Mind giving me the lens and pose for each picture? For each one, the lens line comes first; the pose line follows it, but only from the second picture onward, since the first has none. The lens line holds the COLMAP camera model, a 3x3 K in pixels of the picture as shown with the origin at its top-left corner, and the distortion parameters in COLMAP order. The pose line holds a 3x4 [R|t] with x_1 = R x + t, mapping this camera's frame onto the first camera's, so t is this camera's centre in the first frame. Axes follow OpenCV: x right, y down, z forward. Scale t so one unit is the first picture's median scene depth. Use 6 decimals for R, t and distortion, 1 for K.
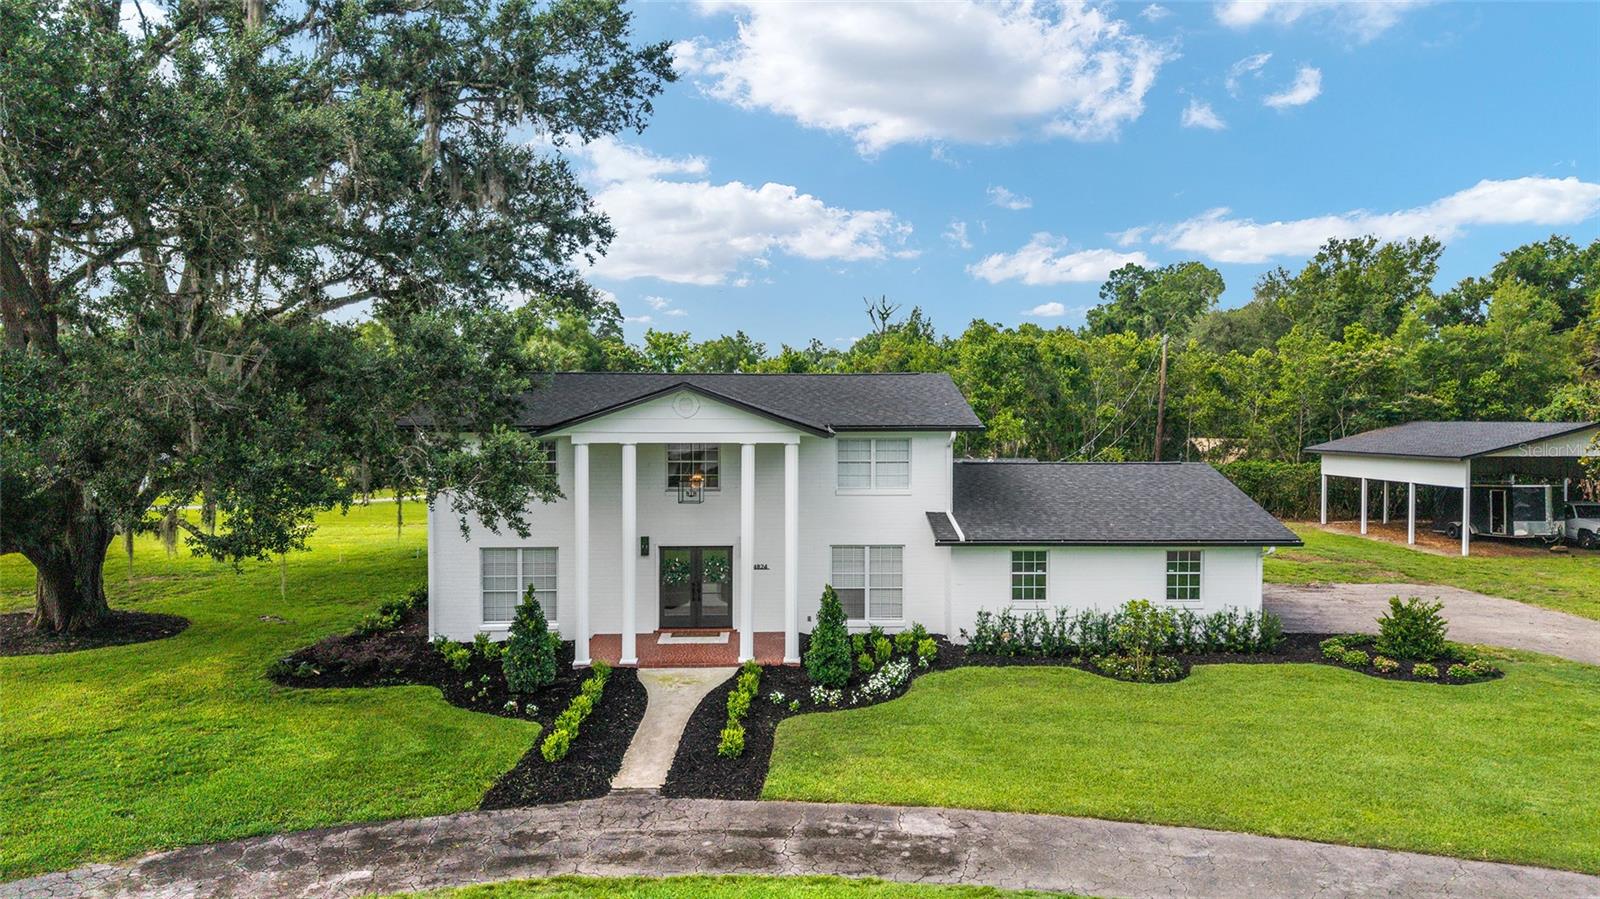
lens RADIAL K [[1077.4, 0, 788.1], [0, 1077.4, 450.4], [0, 0, 1]] dist [0.027513, -0.039816]
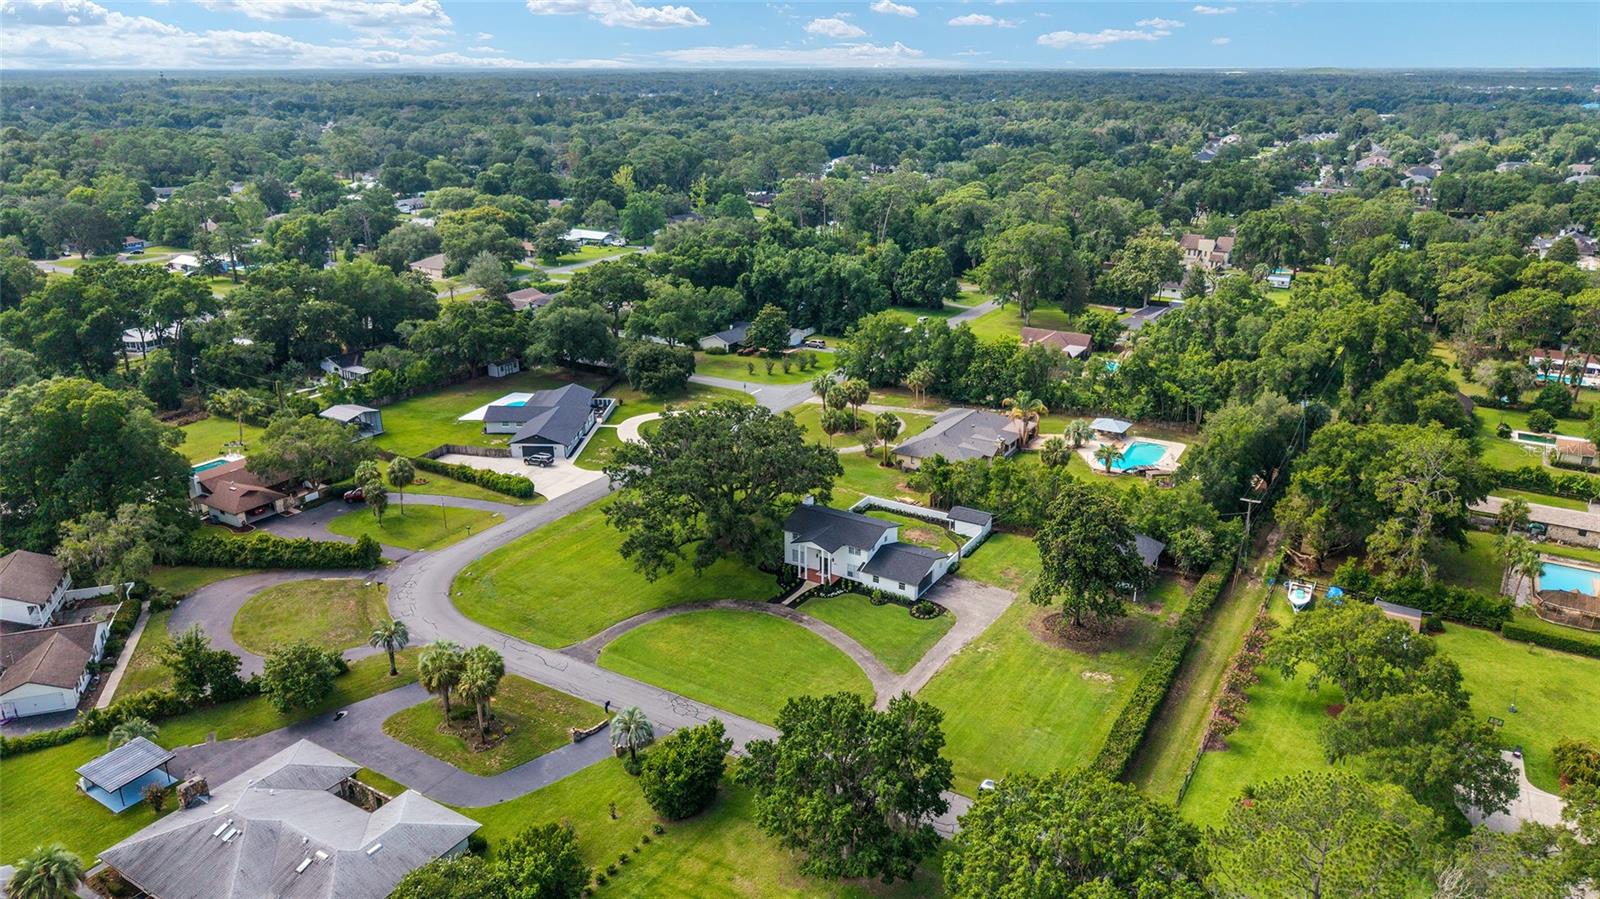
lens RADIAL K [[1077.4, 0, 798.0], [0, 1077.4, 448.8], [0, 0, 1]] dist [0.027513, -0.039816]
pose [[0.834550, 0.183511, -0.519471, 2.598396], [-0.016310, 0.950711, 0.309650, -2.182411], [0.550691, -0.249946, 0.796408, -3.370161]]
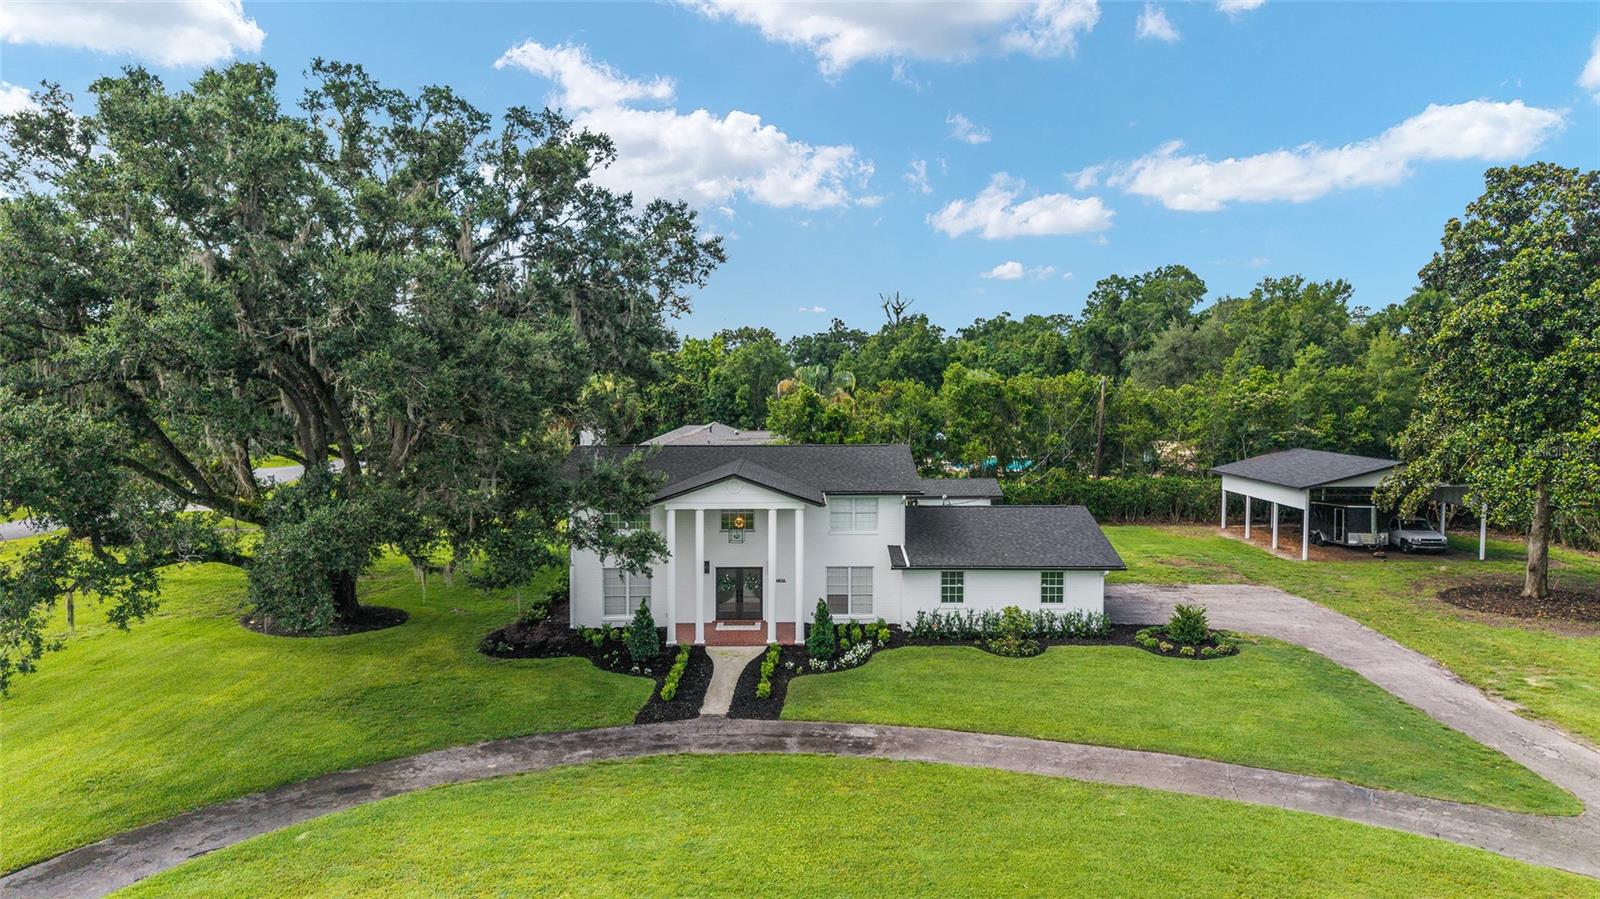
lens RADIAL K [[1077.4, 0, 791.1], [0, 1077.4, 442.9], [0, 0, 1]] dist [0.027513, -0.039816]
pose [[0.999777, 0.000385, -0.021123, 0.022544], [0.000260, 0.999534, 0.030539, -0.142255], [0.021125, -0.030537, 0.999310, -0.563277]]
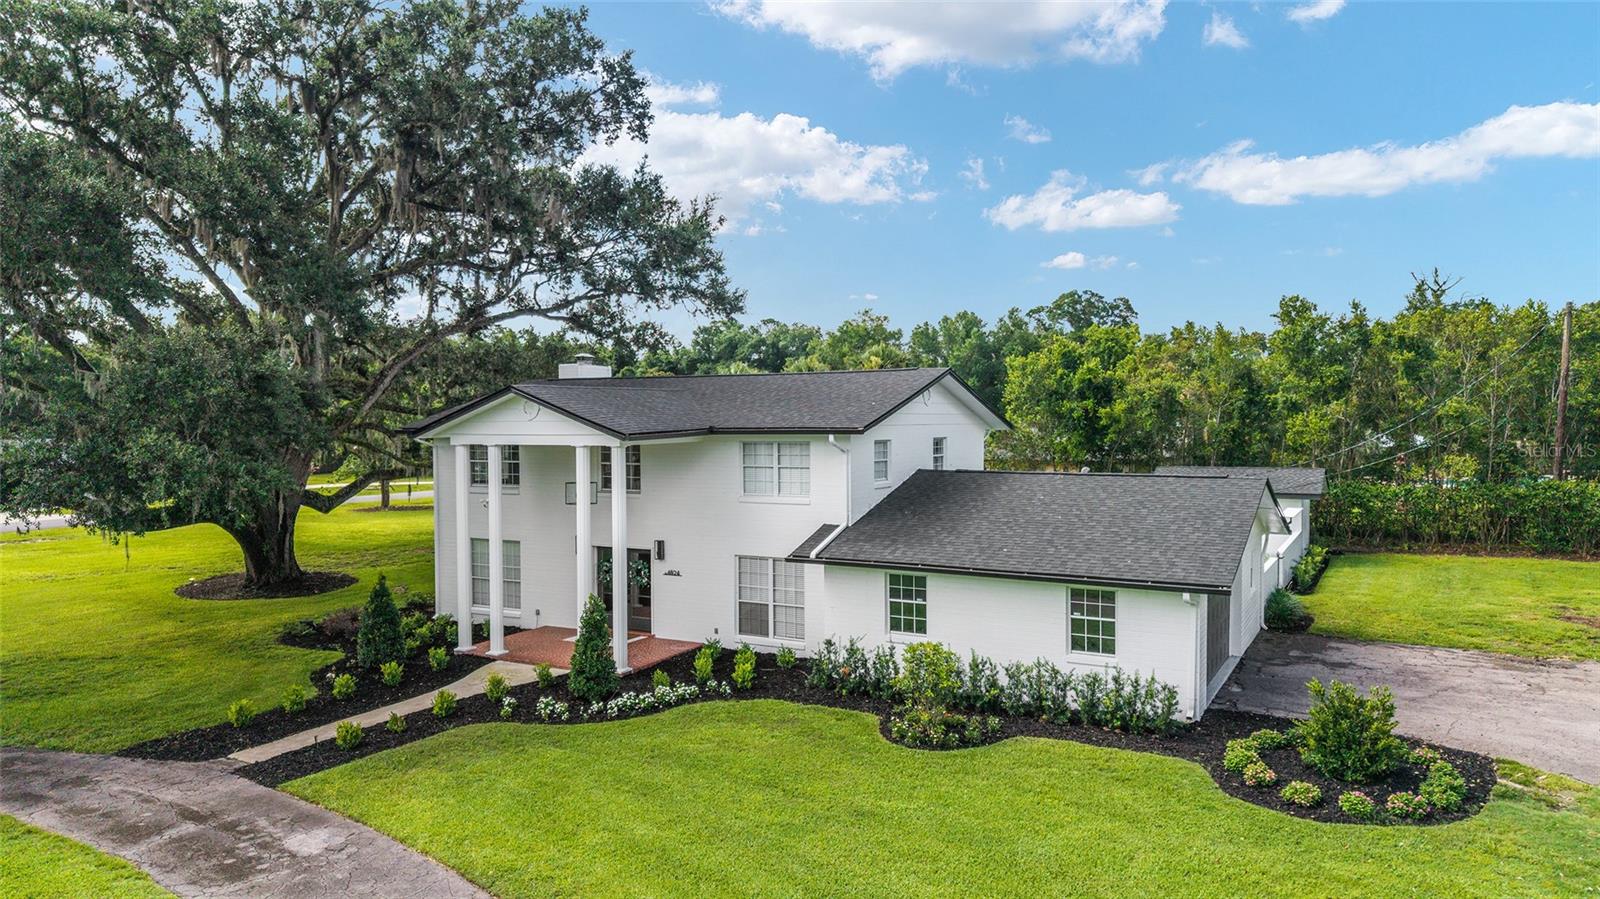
lens RADIAL K [[1077.4, 0, 798.1], [0, 1077.4, 449.6], [0, 0, 1]] dist [0.027513, -0.039816]
pose [[0.855767, 0.010653, -0.517252, 0.591101], [-0.011531, 0.999932, 0.001517, -0.005863], [0.517233, 0.004667, 0.855832, 0.233506]]
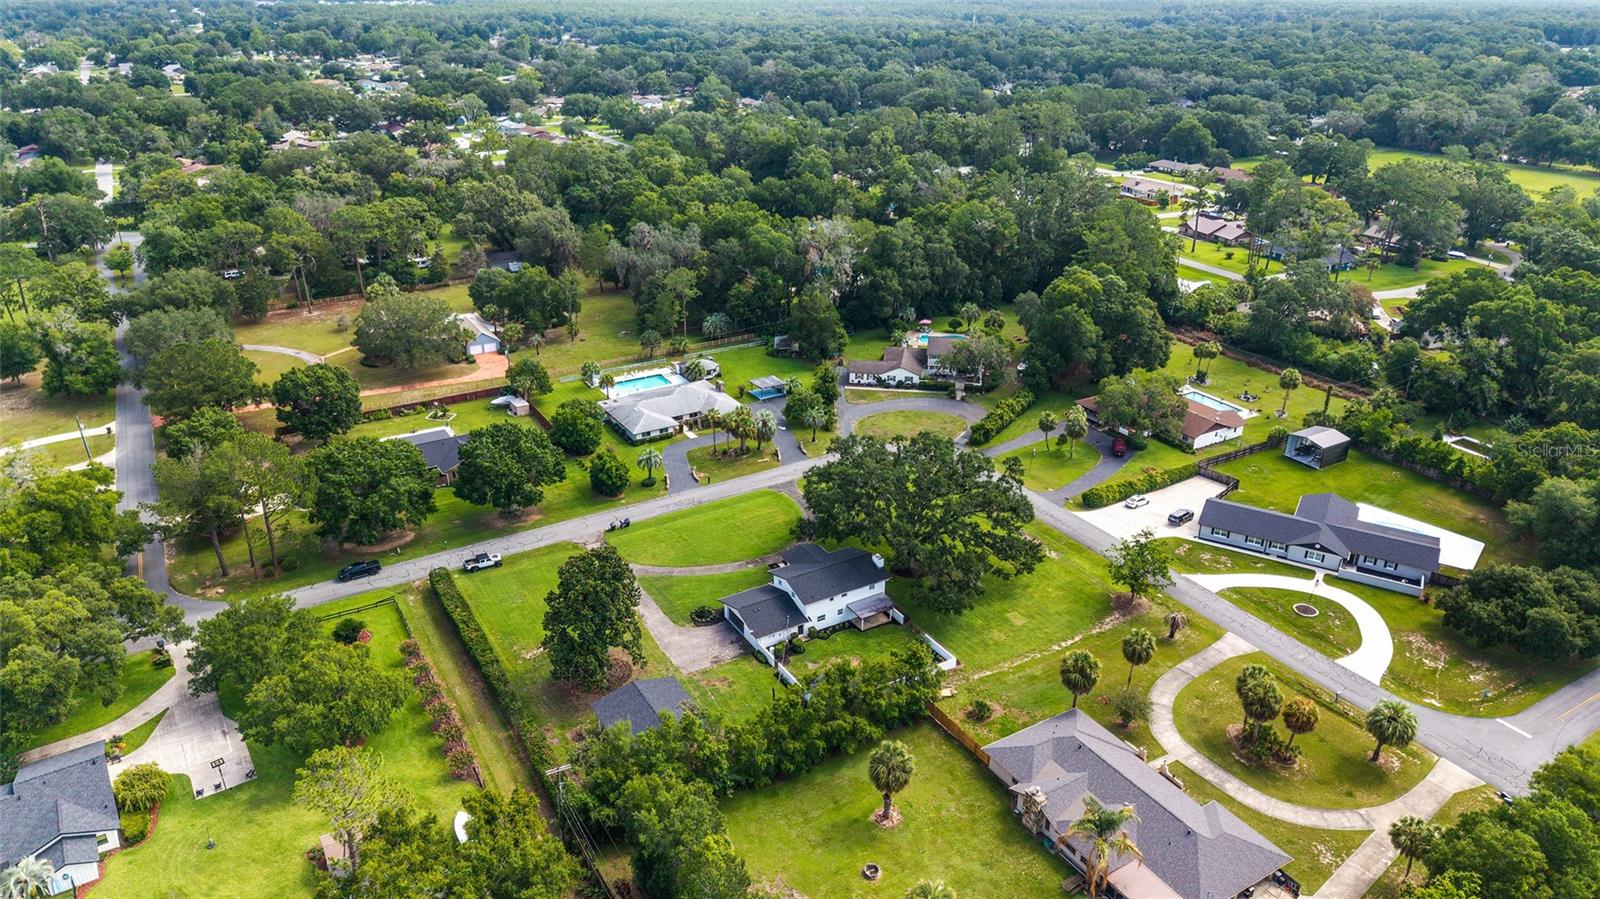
lens RADIAL K [[1077.4, 0, 801.9], [0, 1077.4, 448.7], [0, 0, 1]] dist [0.027513, -0.039816]
pose [[-0.870843, 0.197321, -0.450218, 2.519661], [-0.021518, 0.899715, 0.435948, -3.177216], [0.491089, 0.389330, -0.779265, 5.399692]]
